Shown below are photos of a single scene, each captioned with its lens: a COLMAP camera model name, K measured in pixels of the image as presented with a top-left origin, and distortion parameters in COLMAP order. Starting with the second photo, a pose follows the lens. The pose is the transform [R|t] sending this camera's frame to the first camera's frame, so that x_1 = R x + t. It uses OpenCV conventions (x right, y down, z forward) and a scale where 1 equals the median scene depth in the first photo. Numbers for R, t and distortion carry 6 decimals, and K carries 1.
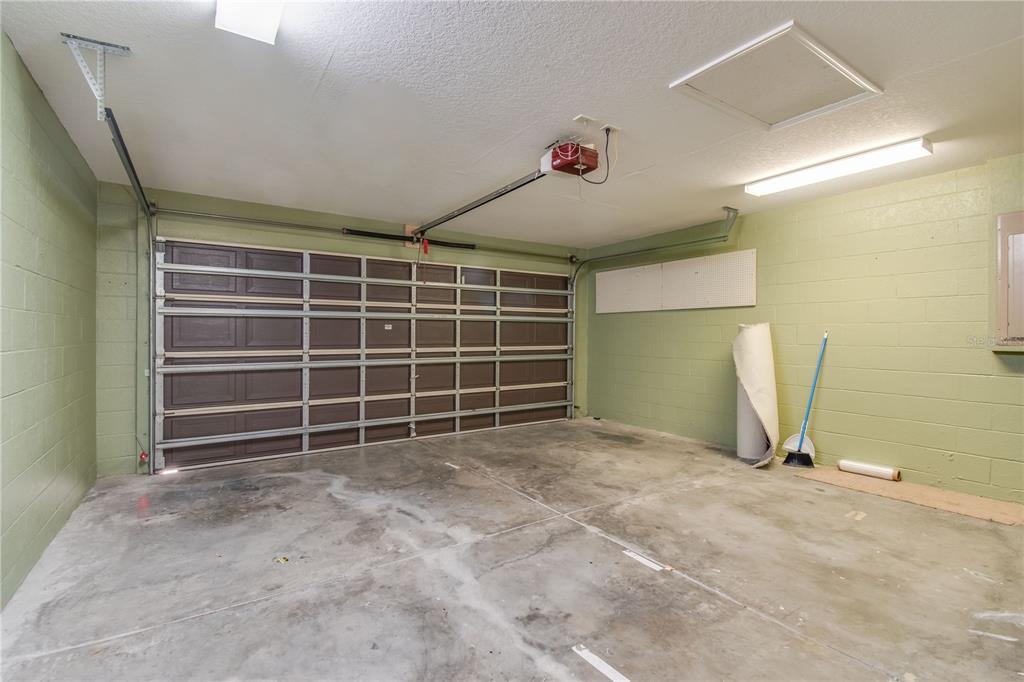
lens RADIAL K [[460.4, 0, 512.0], [0, 460.4, 341.0], [0, 0, 1]] dist [0.001825, -0.000220]
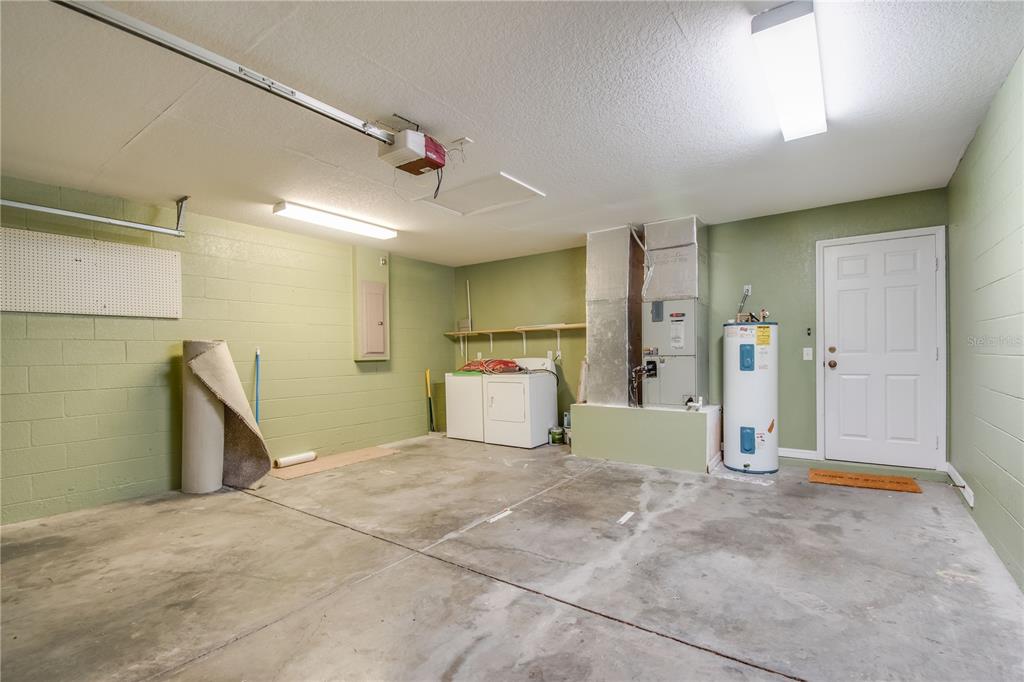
lens RADIAL K [[467.0, 0, 512.8], [0, 467.0, 357.1], [0, 0, 1]] dist [-0.003581, -0.001142]
pose [[-0.351507, -0.008129, 0.936150, -0.894807], [0.028186, 0.999417, 0.019261, -0.006906], [-0.935761, 0.033157, -0.351073, 1.294133]]
